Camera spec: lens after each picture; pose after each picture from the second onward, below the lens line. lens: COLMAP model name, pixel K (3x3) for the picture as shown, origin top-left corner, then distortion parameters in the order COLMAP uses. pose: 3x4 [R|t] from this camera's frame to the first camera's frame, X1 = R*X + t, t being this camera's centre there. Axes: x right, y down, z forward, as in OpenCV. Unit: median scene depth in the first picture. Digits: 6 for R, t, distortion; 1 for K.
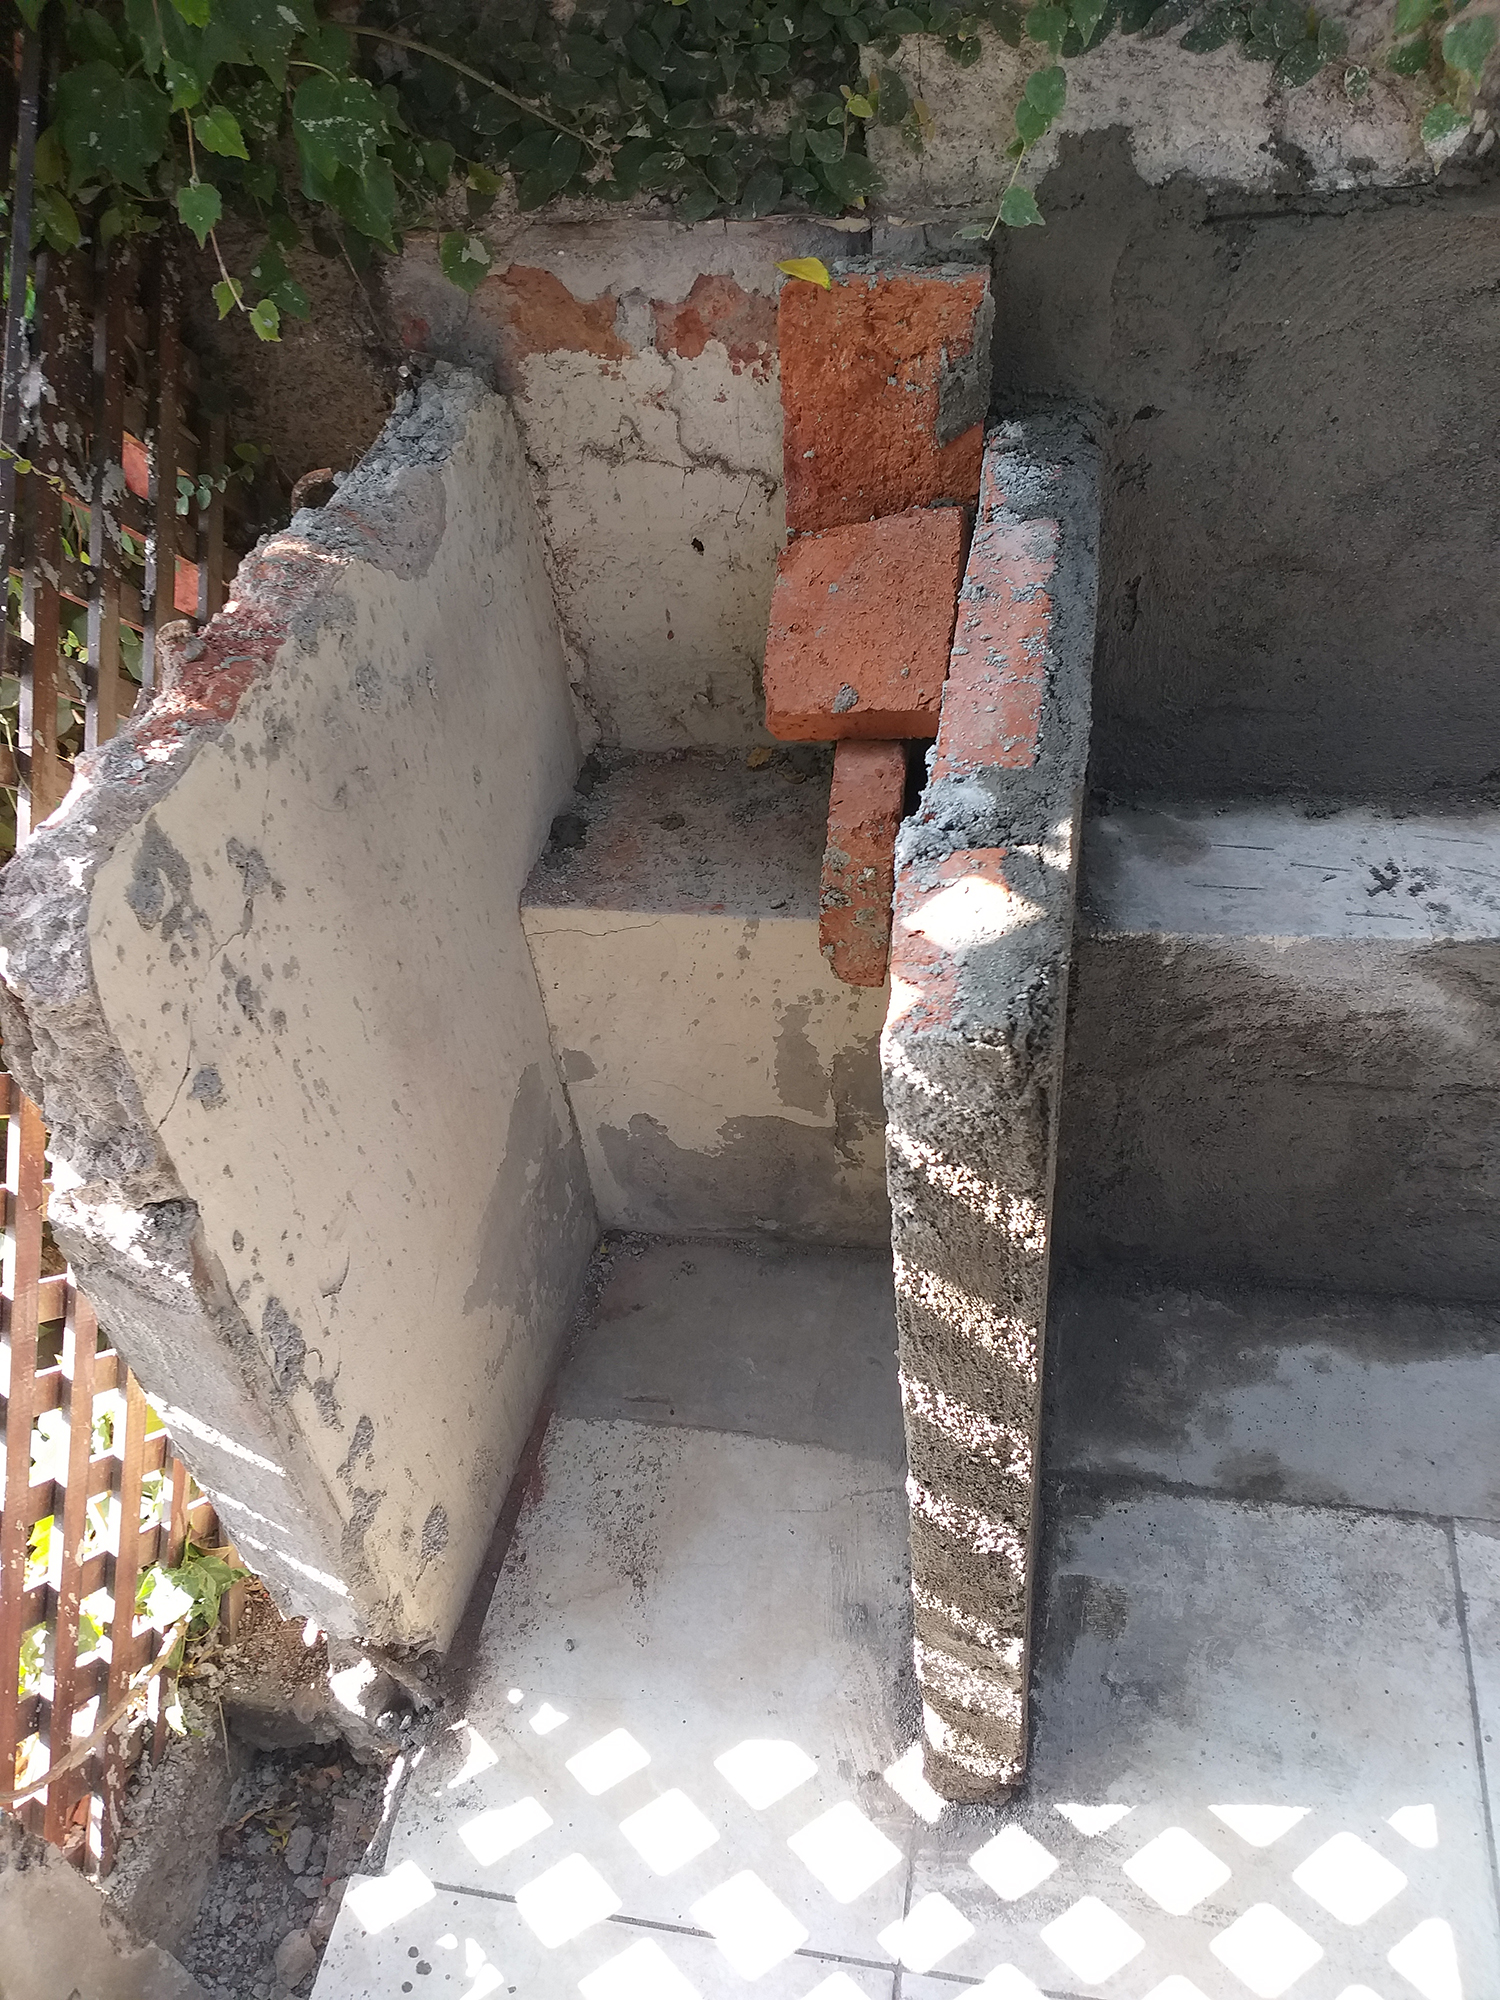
lens RADIAL K [[1592.8, 0, 743.2], [0, 1592.8, 1004.0], [0, 0, 1]] dist [0.081835, -0.124302]
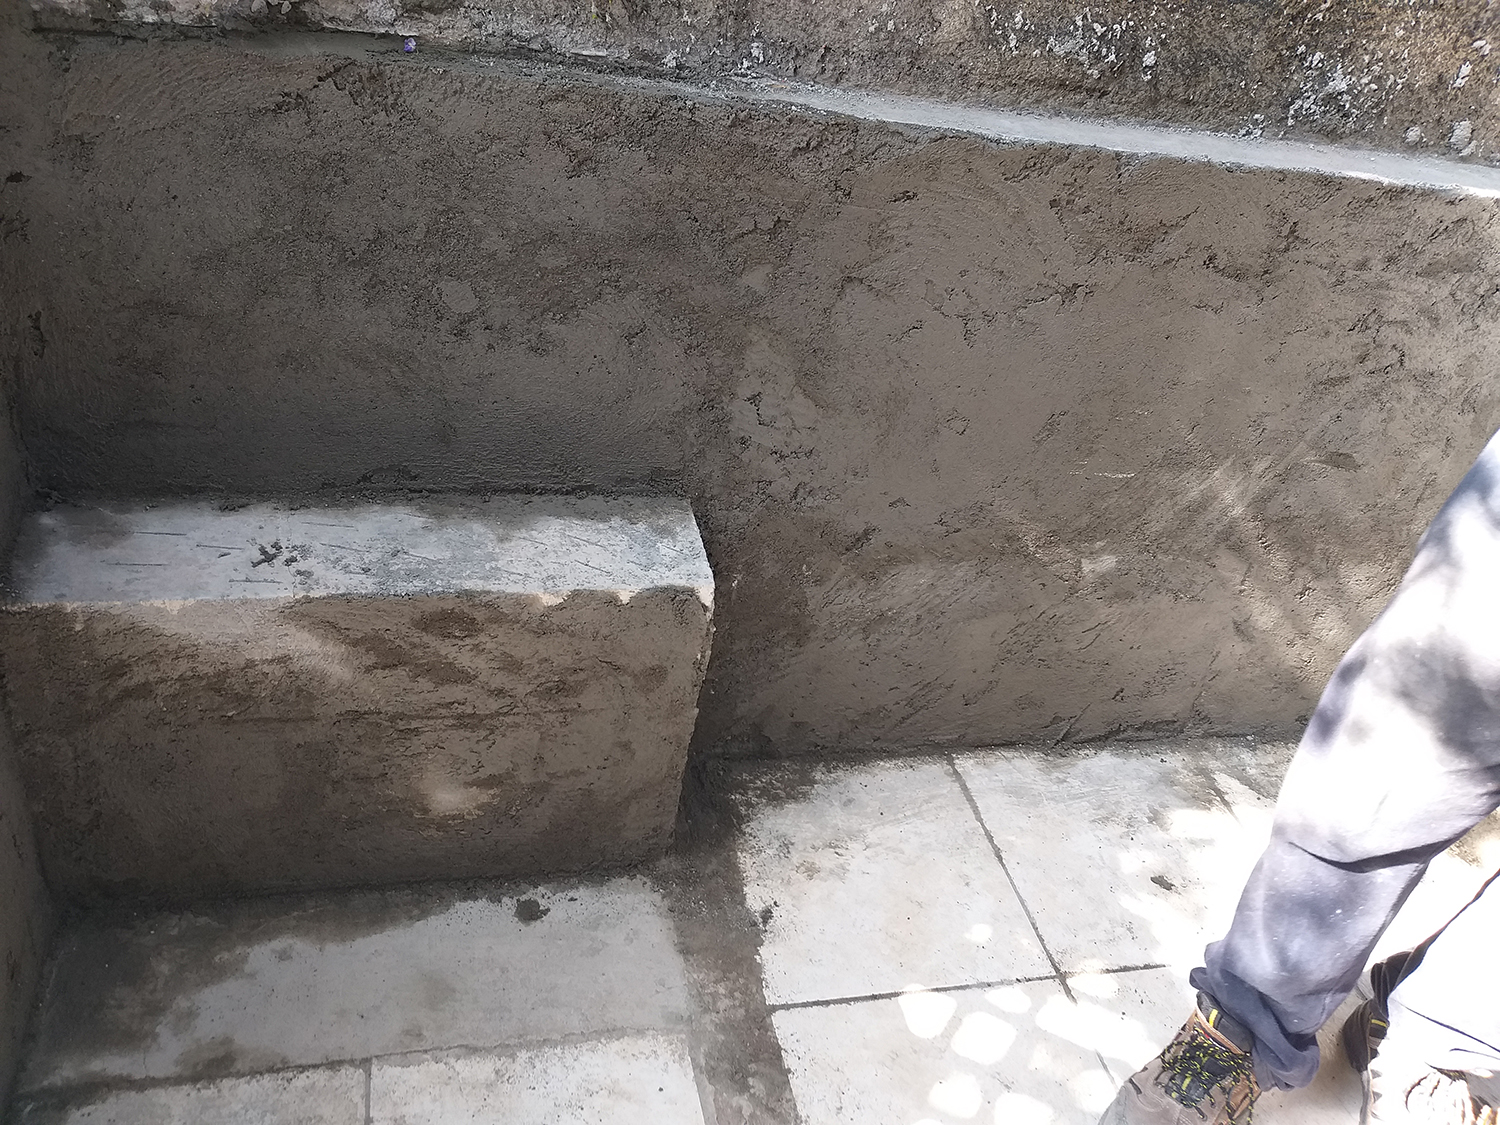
lens RADIAL K [[1194.6, 0, 756.9], [0, 1194.6, 563.4], [0, 0, 1]] dist [0.081835, -0.124302]
pose [[0.885528, -0.028761, 0.463695, 0.287917], [0.086141, 0.990940, -0.103043, 0.060334], [-0.456530, 0.131191, 0.879982, -0.022160]]
